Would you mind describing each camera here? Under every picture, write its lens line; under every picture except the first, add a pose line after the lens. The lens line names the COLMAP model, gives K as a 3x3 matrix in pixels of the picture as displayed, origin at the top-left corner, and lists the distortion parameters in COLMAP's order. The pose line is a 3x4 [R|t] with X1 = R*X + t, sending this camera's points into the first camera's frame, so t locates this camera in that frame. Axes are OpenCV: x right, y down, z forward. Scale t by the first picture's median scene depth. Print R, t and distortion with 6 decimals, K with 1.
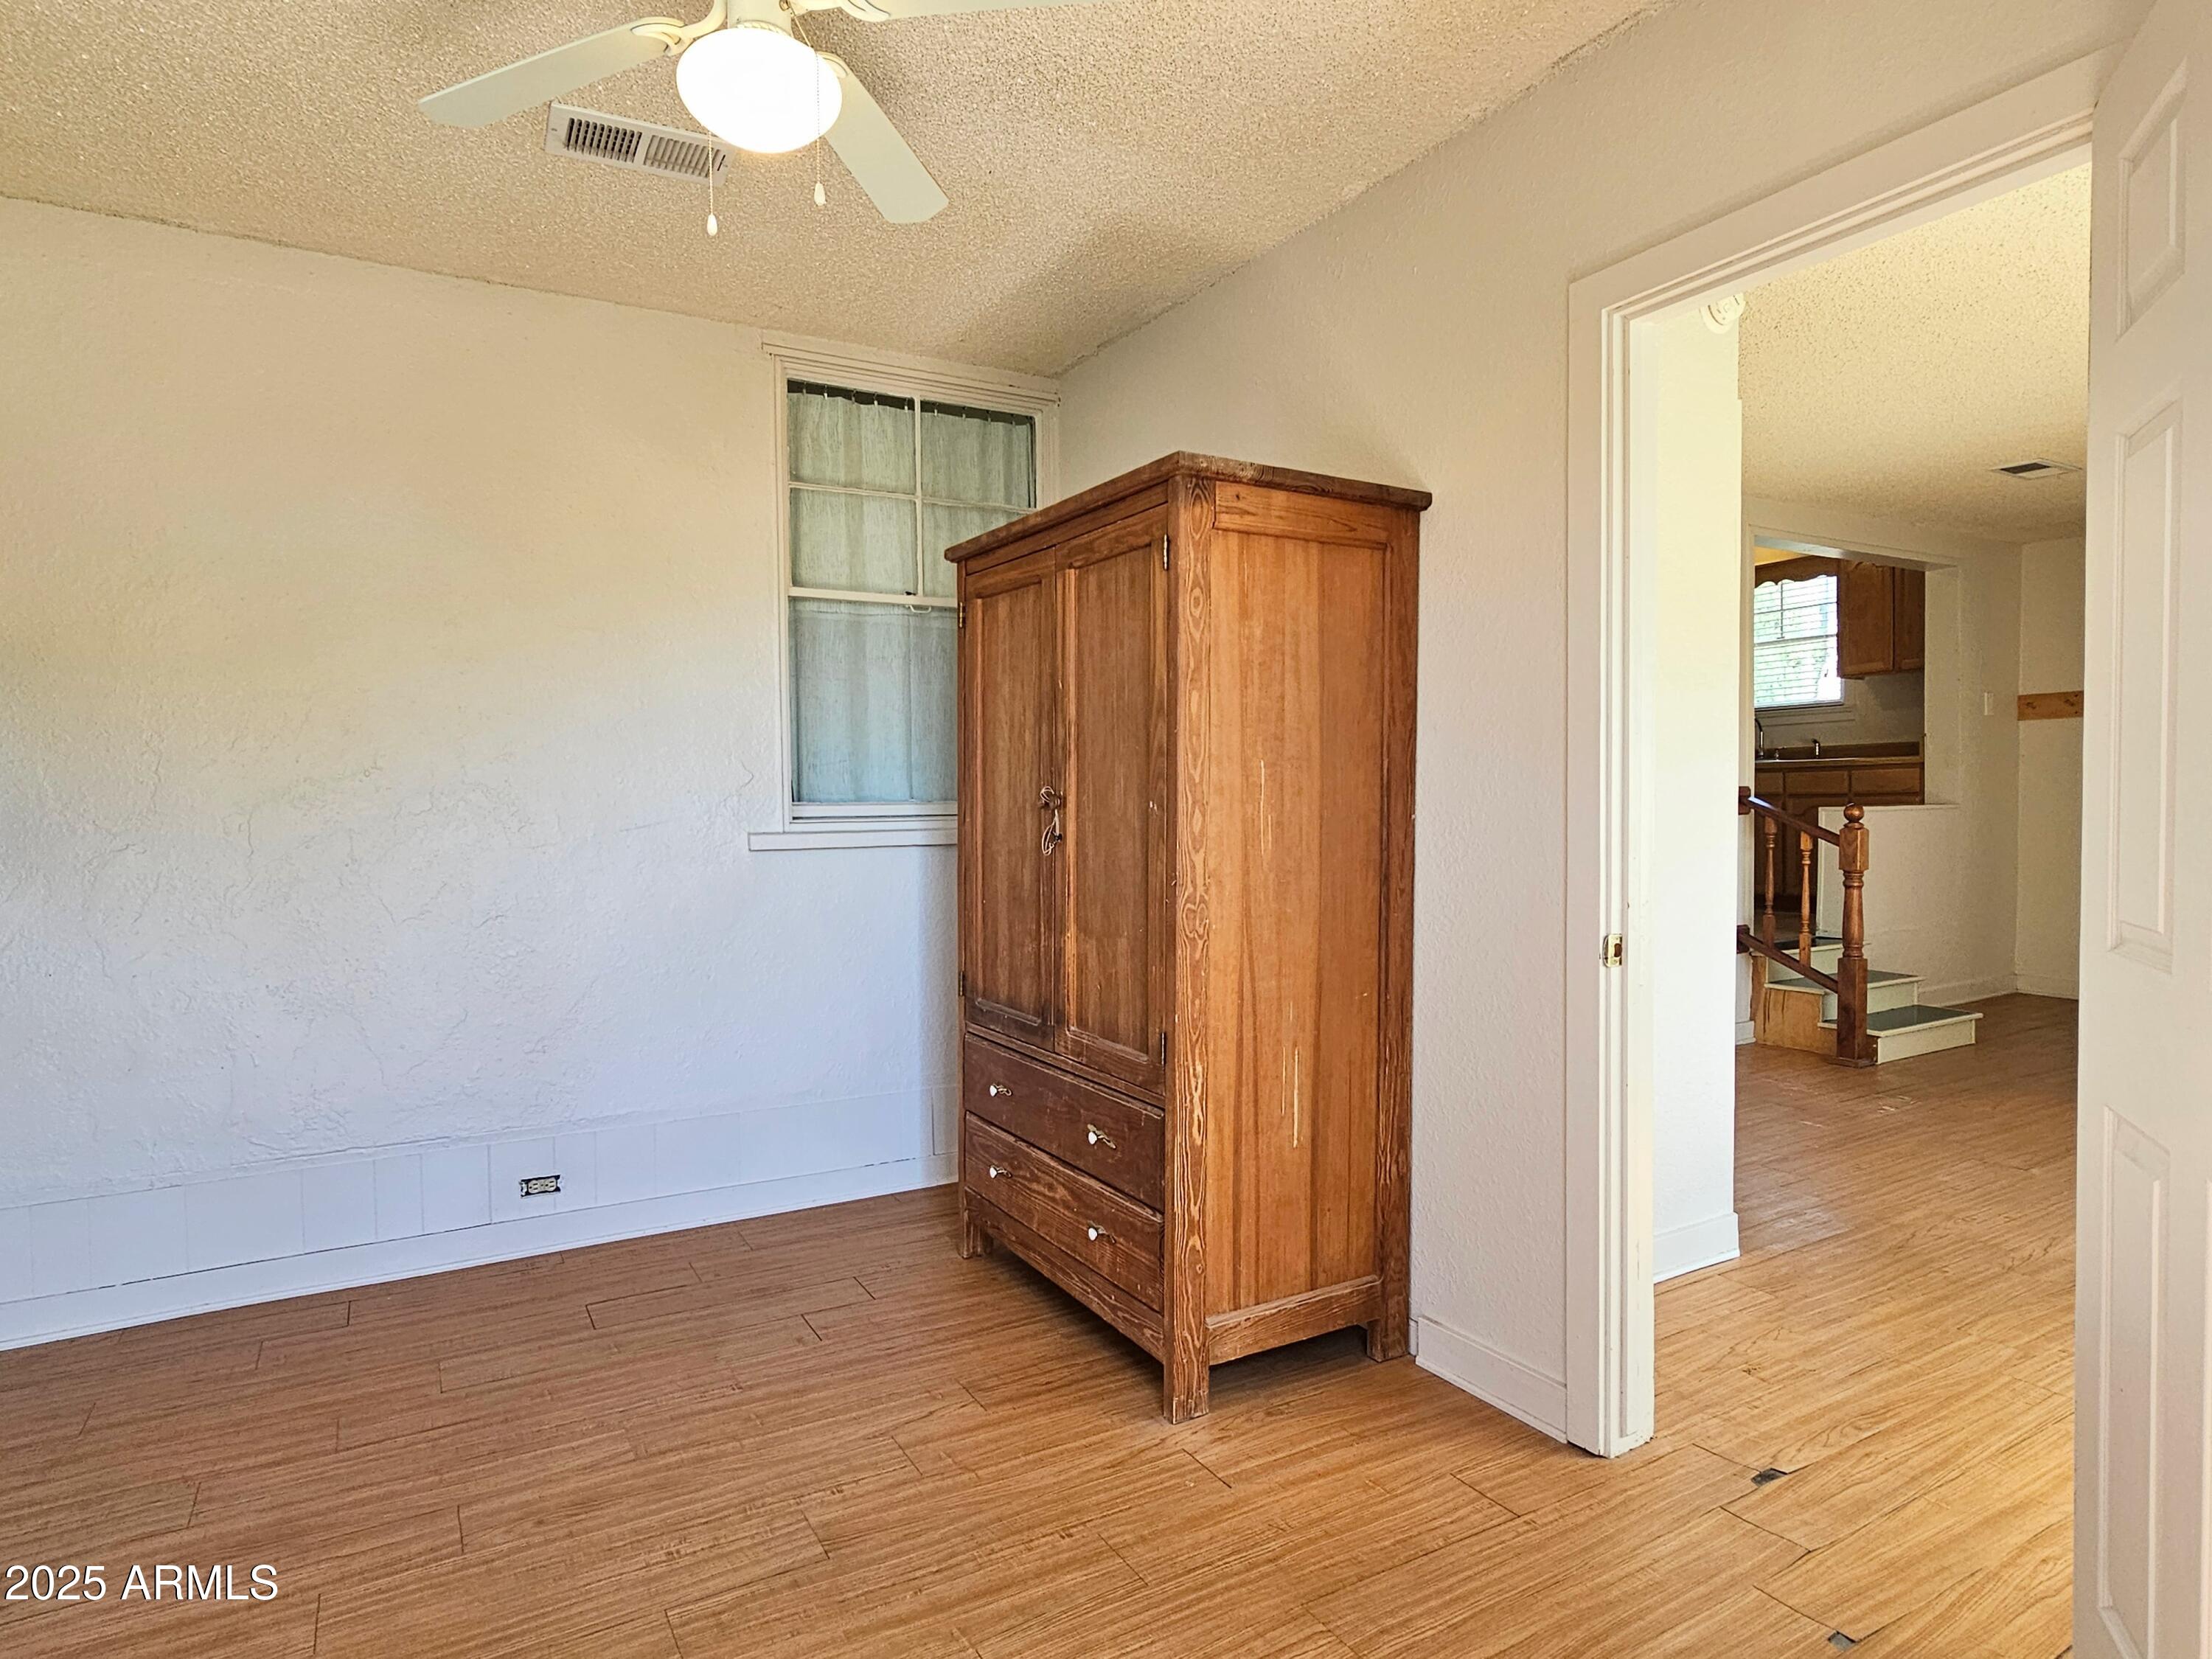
lens RADIAL K [[1276.2, 0, 1106.0], [0, 1276.2, 829.5], [0, 0, 1]] dist [0.002024, 0.002009]
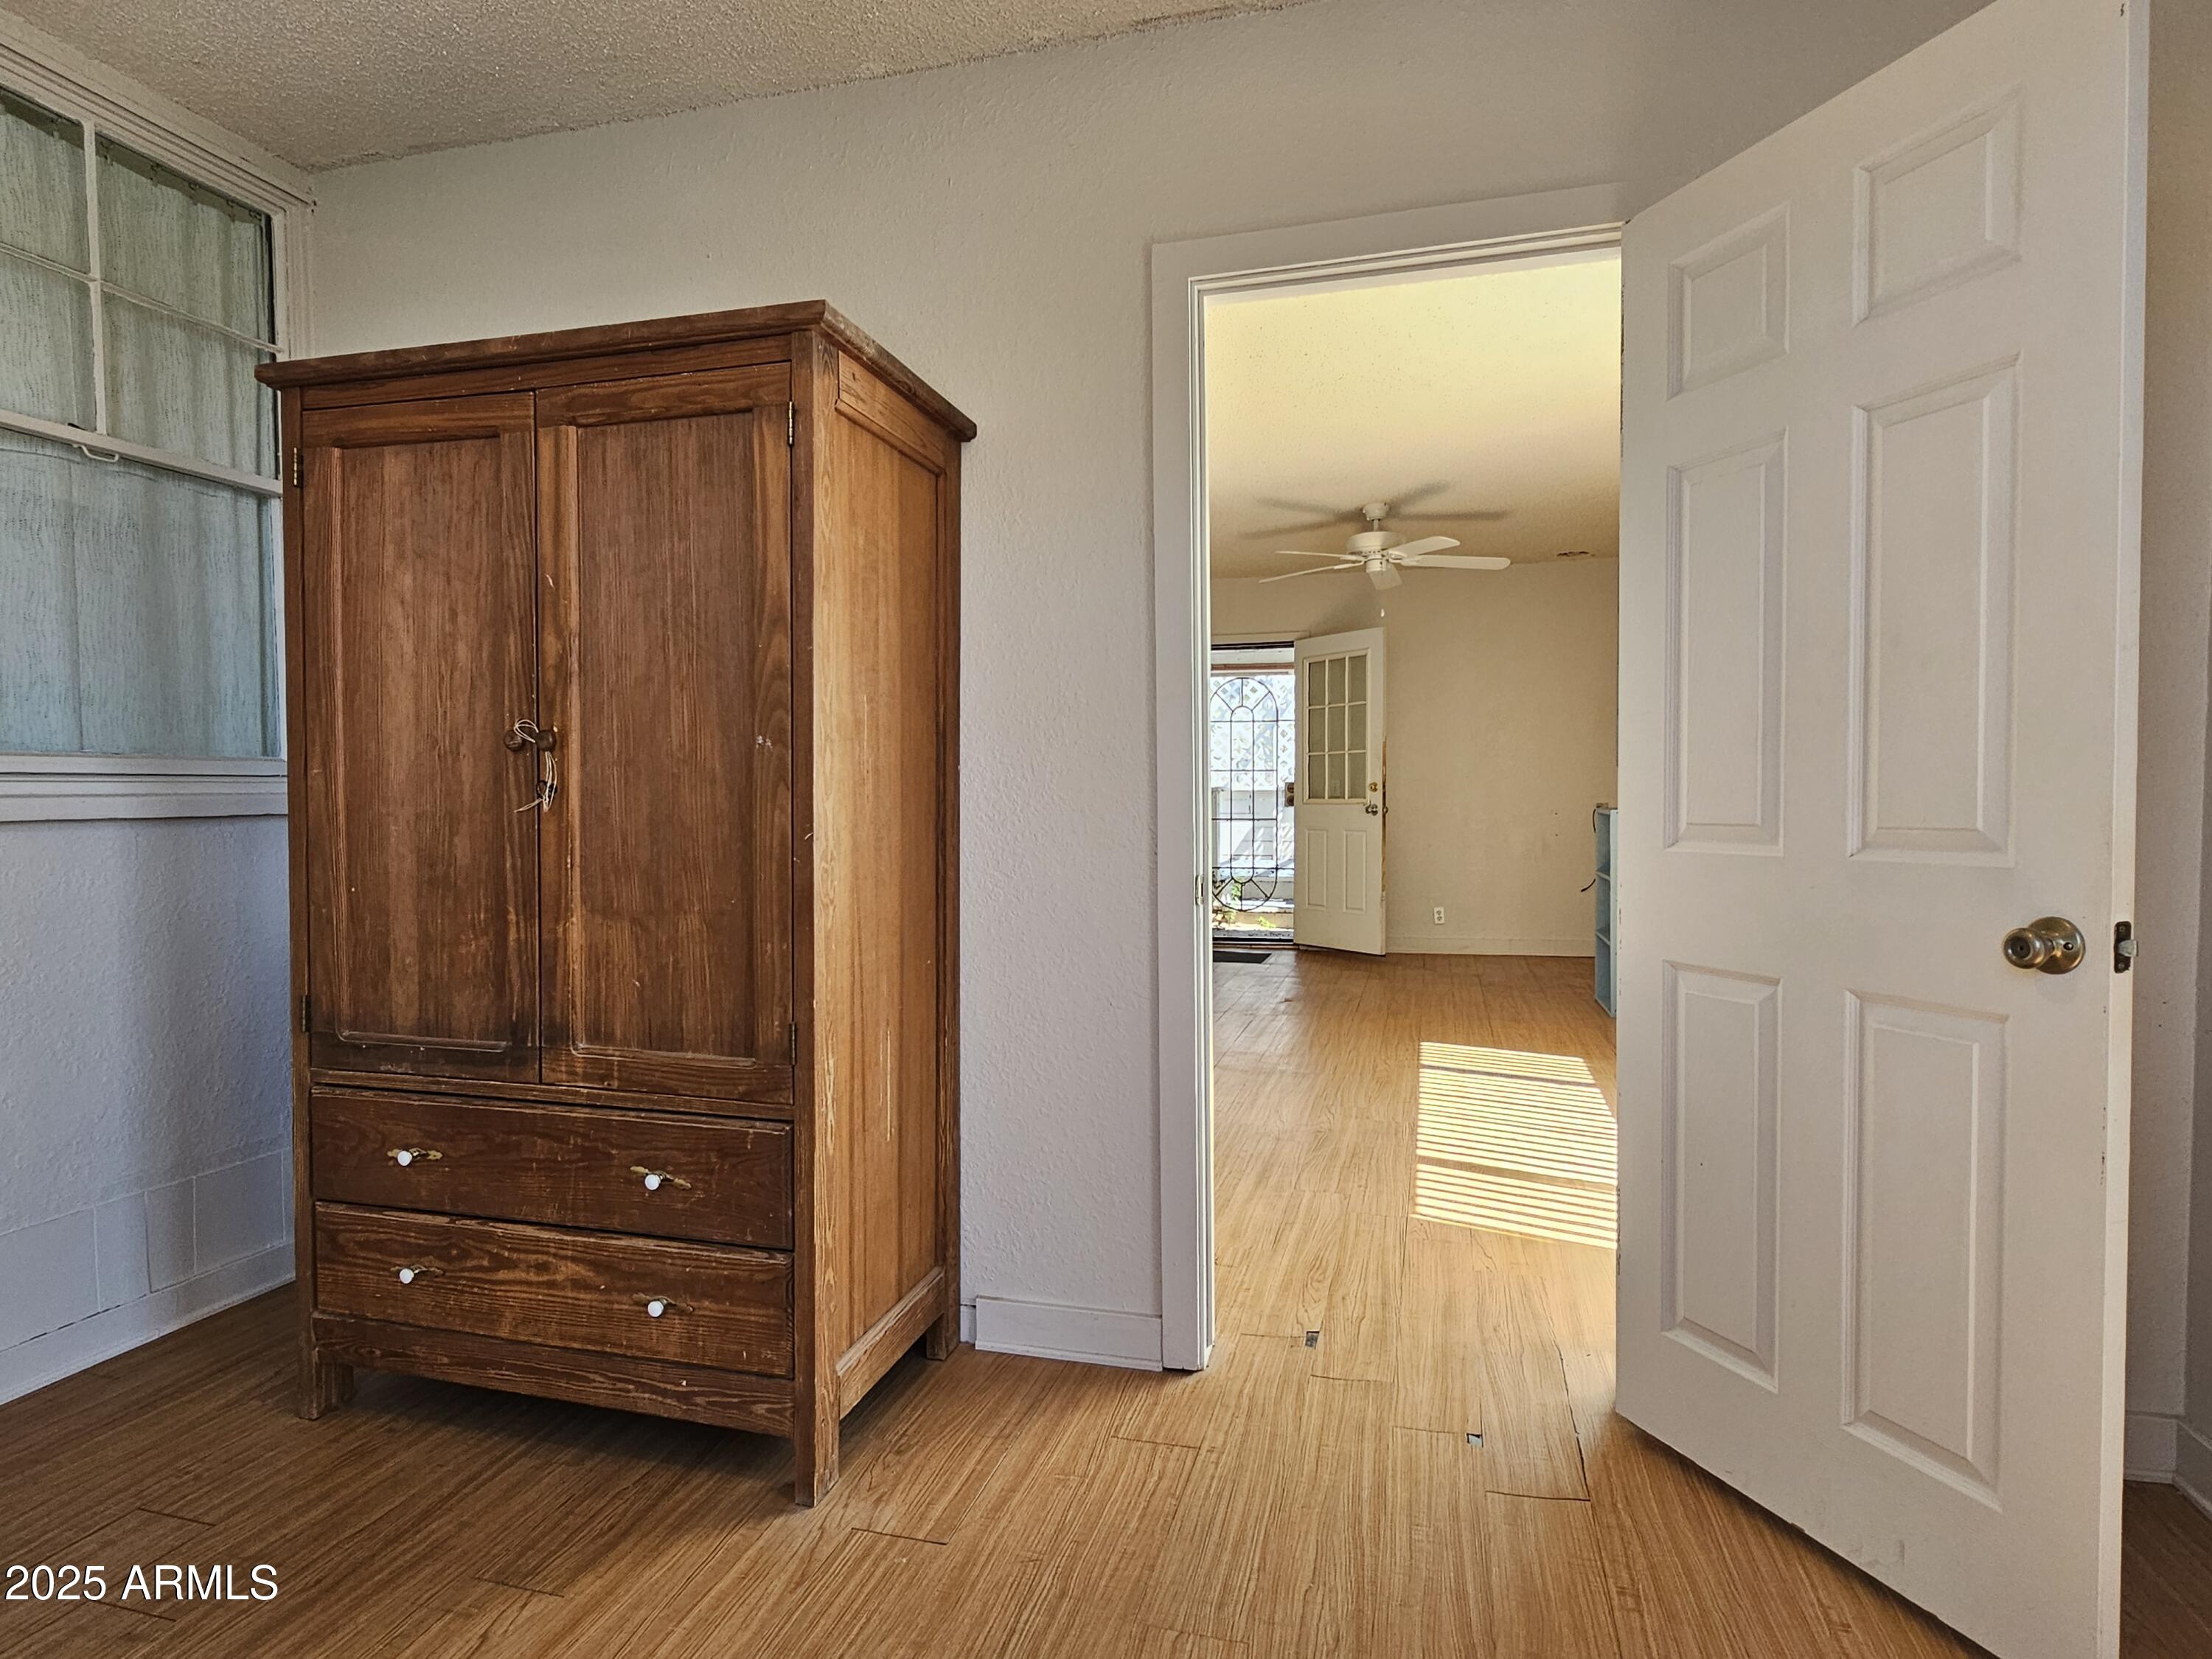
lens RADIAL K [[1251.9, 0, 1091.4], [0, 1251.9, 833.9], [0, 0, 1]] dist [-0.002743, 0.001240]
pose [[0.706957, -0.017121, 0.707049, -0.347651], [0.019448, 0.999800, 0.004764, 0.036841], [-0.706989, 0.010383, 0.707148, 0.288914]]
